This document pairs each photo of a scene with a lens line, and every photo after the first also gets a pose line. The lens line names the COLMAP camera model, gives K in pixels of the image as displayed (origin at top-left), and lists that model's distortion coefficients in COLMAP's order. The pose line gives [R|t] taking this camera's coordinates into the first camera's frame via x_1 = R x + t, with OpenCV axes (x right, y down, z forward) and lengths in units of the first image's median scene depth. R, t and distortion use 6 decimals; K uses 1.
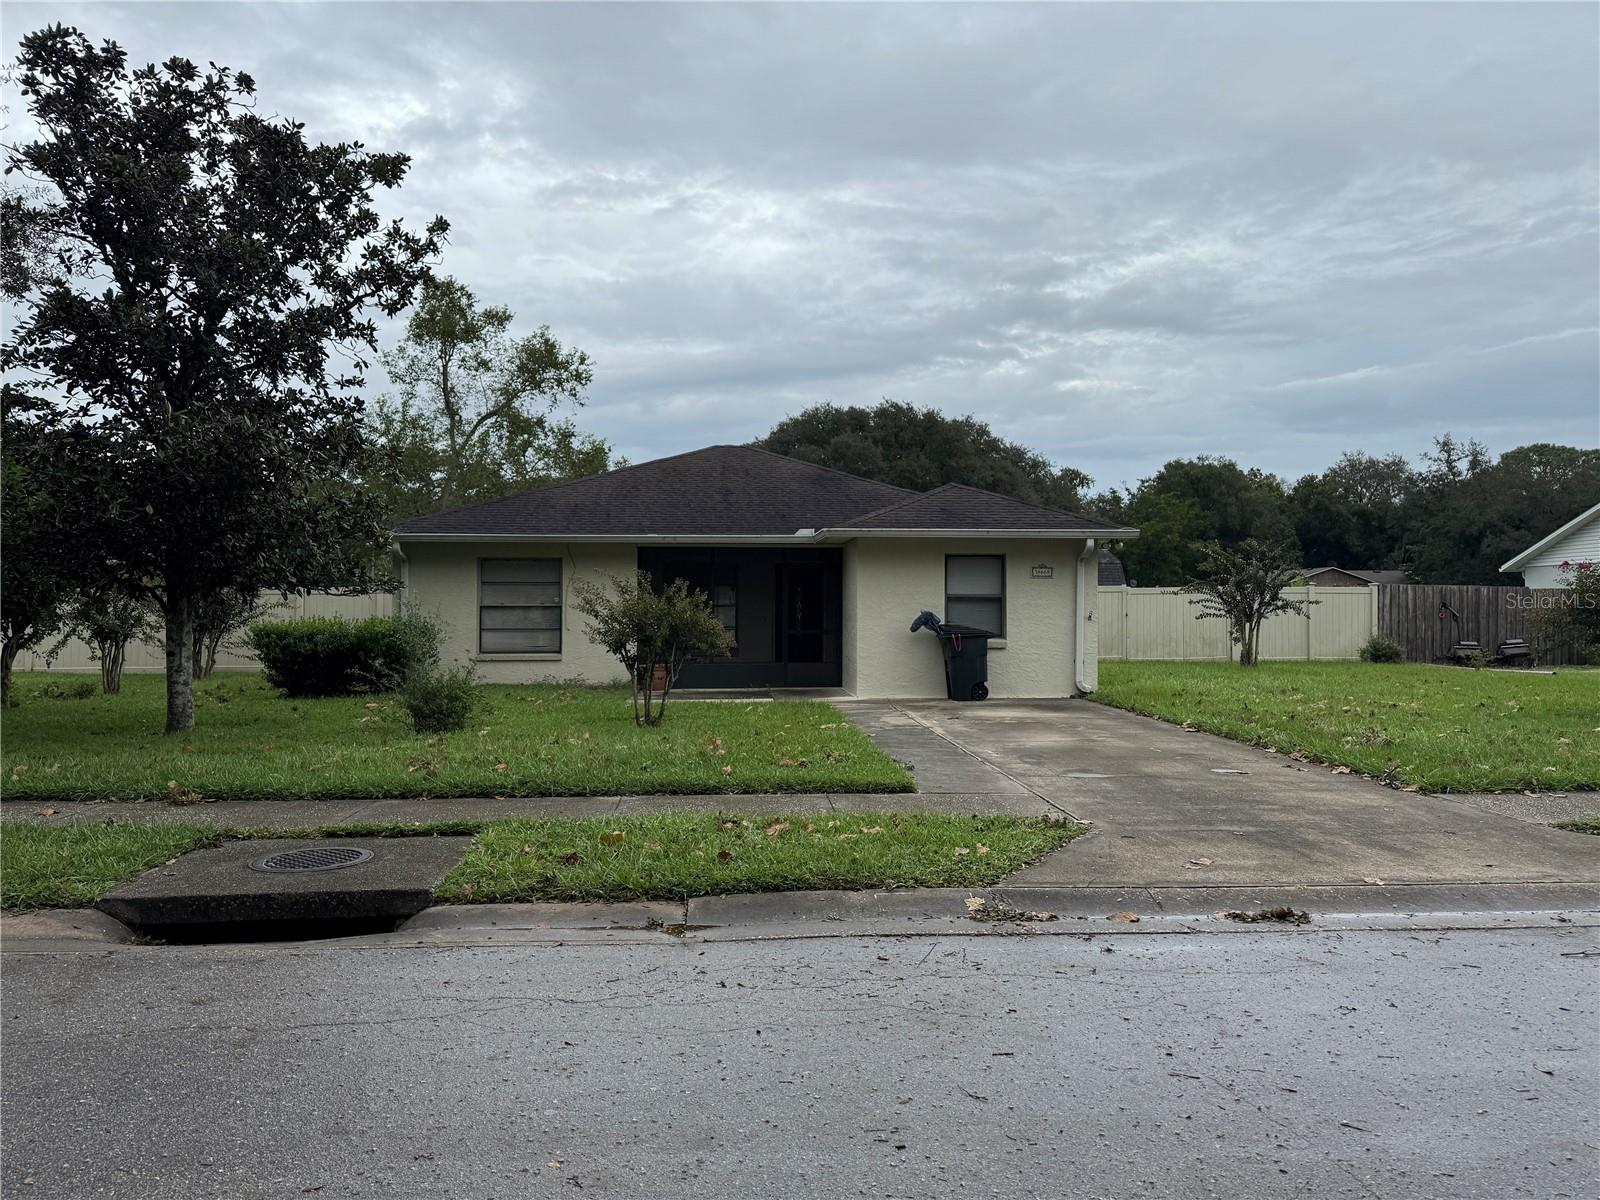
lens RADIAL K [[1102.6, 0, 801.4], [0, 1102.6, 578.7], [0, 0, 1]] dist [0.170671, -0.258195]
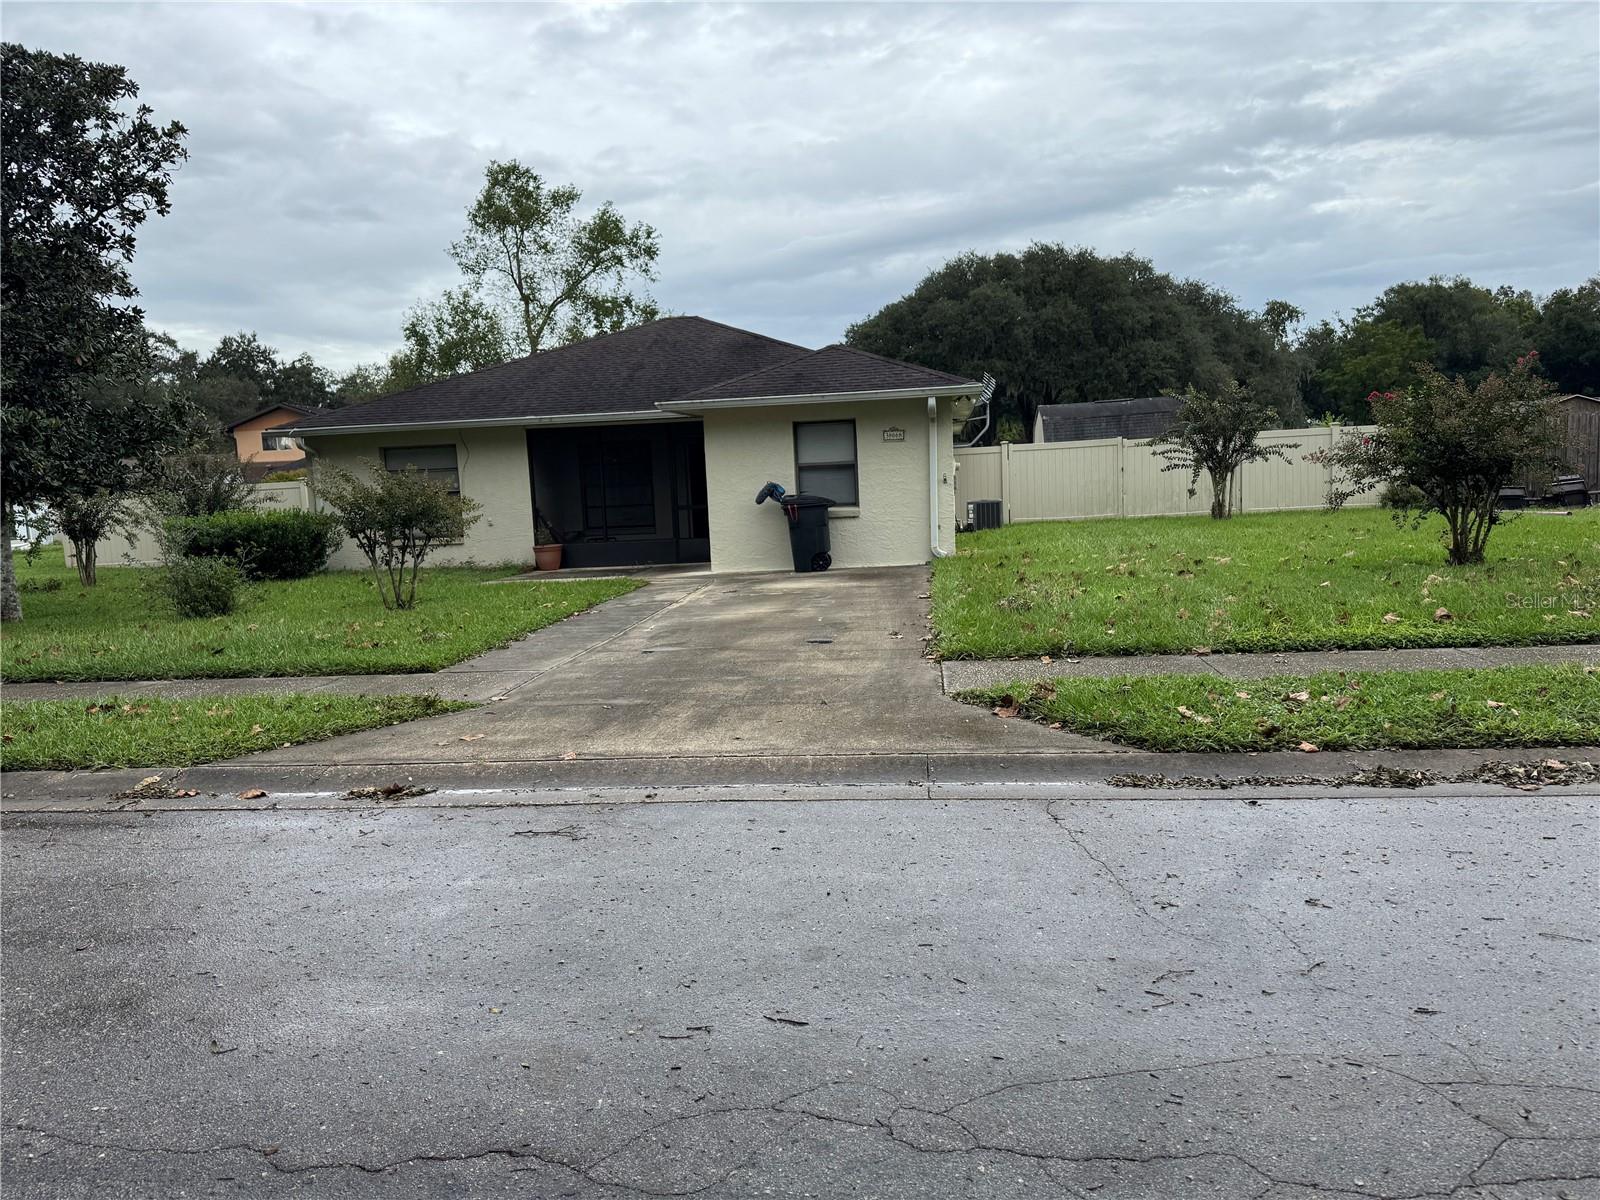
lens RADIAL K [[1107.2, 0, 795.9], [0, 1107.2, 603.9], [0, 0, 1]] dist [0.068899, -0.078785]
pose [[0.981599, -0.025042, -0.189302, 0.204077], [0.051582, 0.989282, 0.136603, 0.001922], [0.183853, -0.143854, 0.972370, 0.022040]]
